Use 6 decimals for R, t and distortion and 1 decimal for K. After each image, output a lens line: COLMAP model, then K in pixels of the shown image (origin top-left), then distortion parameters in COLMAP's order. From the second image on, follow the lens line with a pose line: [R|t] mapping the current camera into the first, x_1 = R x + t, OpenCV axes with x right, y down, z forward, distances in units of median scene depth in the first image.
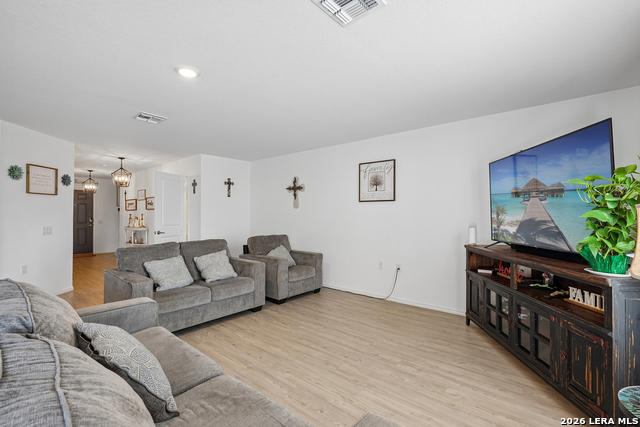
lens RADIAL K [[289.0, 0, 319.4], [0, 289.0, 211.5], [0, 0, 1]] dist [-0.004585, -0.000729]
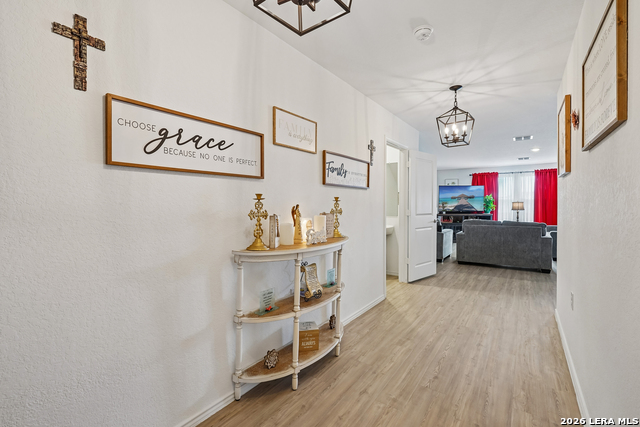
lens RADIAL K [[293.1, 0, 322.4], [0, 293.1, 207.6], [0, 0, 1]] dist [-0.008891, -0.000362]
pose [[-0.096260, -0.006961, 0.995332, -1.636556], [-0.010696, 0.999925, 0.005959, 0.038116], [-0.995299, -0.010072, -0.096327, 1.776247]]
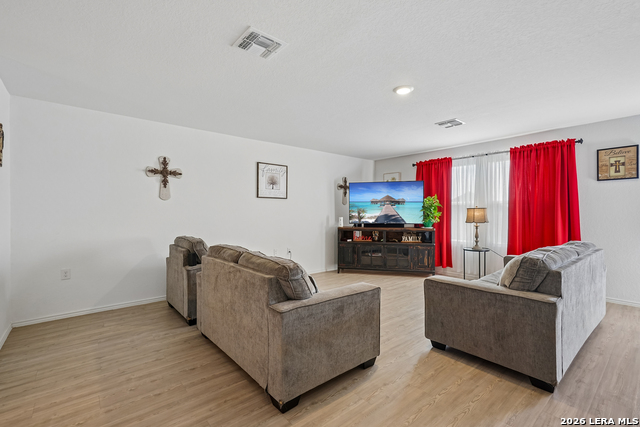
lens RADIAL K [[289.0, 0, 319.4], [0, 289.0, 211.5], [0, 0, 1]] dist [-0.004585, -0.000729]
pose [[0.156428, 0.004208, 0.987680, -0.927973], [-0.010745, 0.999939, -0.002558, 0.018782], [-0.987631, -0.010213, 0.156463, 0.639771]]
